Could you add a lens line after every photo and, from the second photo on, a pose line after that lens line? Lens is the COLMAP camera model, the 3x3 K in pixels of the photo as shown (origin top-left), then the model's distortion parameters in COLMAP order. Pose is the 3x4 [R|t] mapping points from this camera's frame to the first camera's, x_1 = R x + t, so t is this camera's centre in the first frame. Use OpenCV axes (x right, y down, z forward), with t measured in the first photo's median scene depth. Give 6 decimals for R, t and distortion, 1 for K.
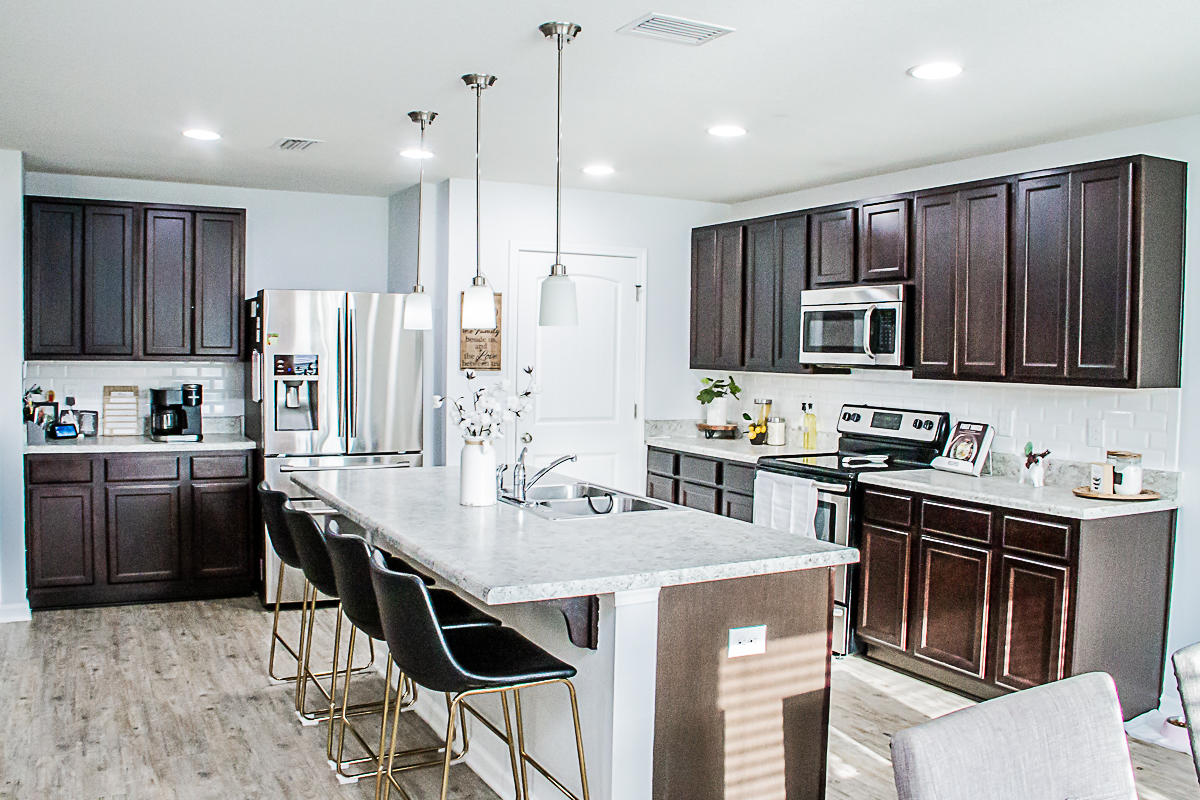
lens RADIAL K [[1019.6, 0, 600.0], [0, 1019.6, 400.0], [0, 0, 1]] dist [-0.170771, 0.165244]
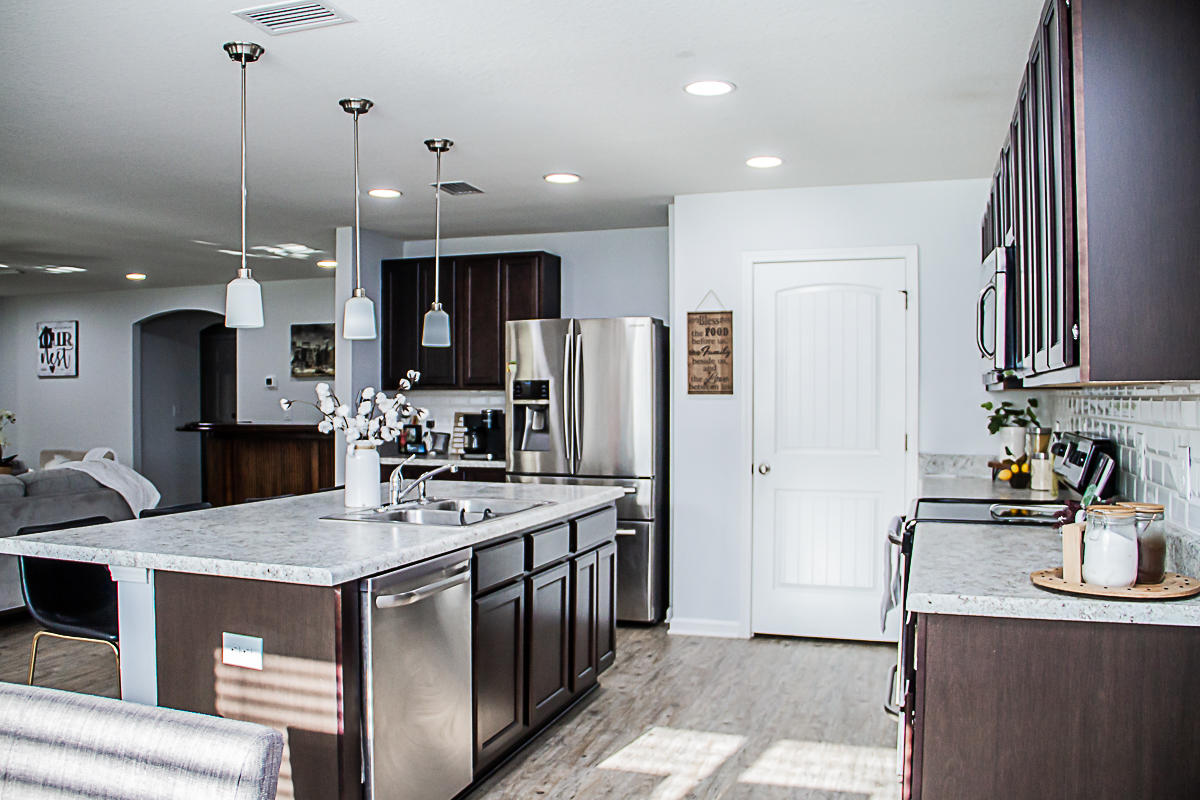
lens RADIAL K [[1003.6, 0, 581.9], [0, 1003.6, 416.6], [0, 0, 1]] dist [-0.190133, 0.130559]
pose [[0.667226, -0.003968, -0.744845, 0.565345], [-0.024273, 0.999339, -0.027067, 0.022169], [0.744460, 0.036139, 0.666688, 0.340602]]
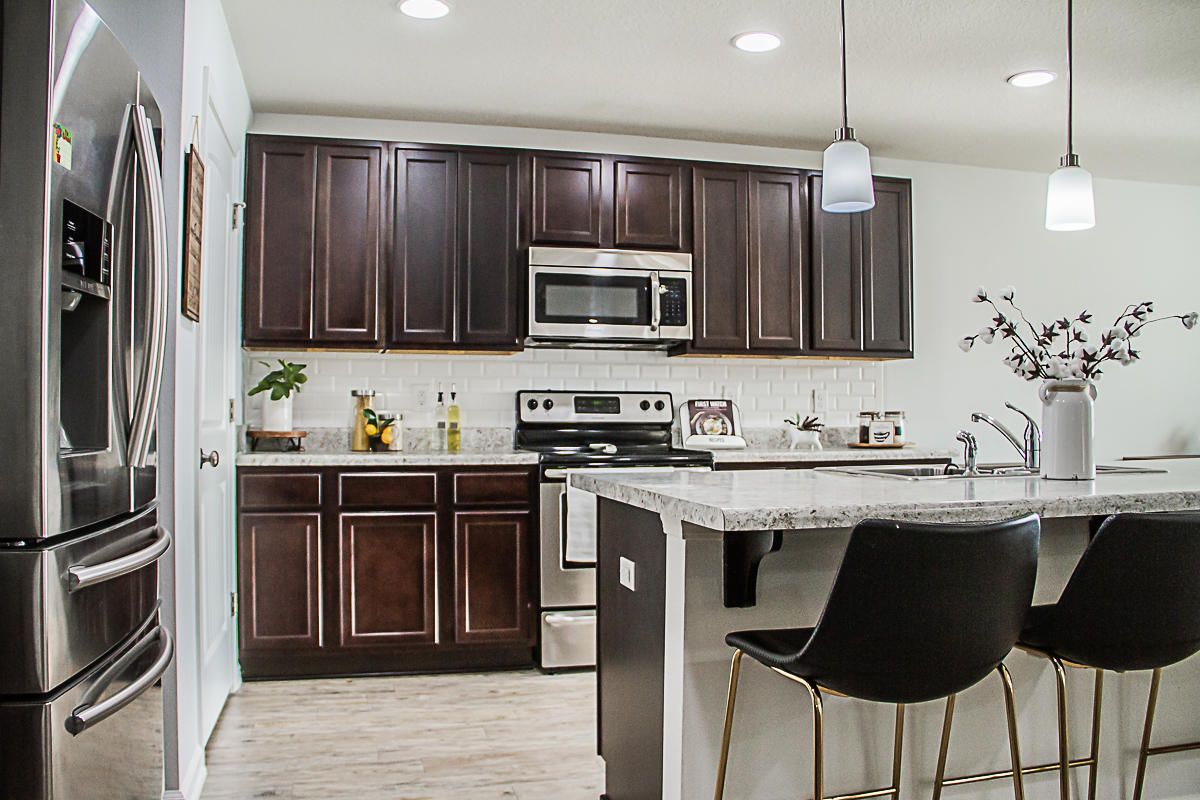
lens RADIAL K [[941.4, 0, 600.0], [0, 941.4, 400.0], [0, 0, 1]] dist [-0.076923, -0.232036]
pose [[0.251734, 0.005770, 0.967779, -0.543310], [0.051061, 0.998510, -0.019235, 0.033329], [-0.966448, 0.054258, 0.251064, 0.810491]]
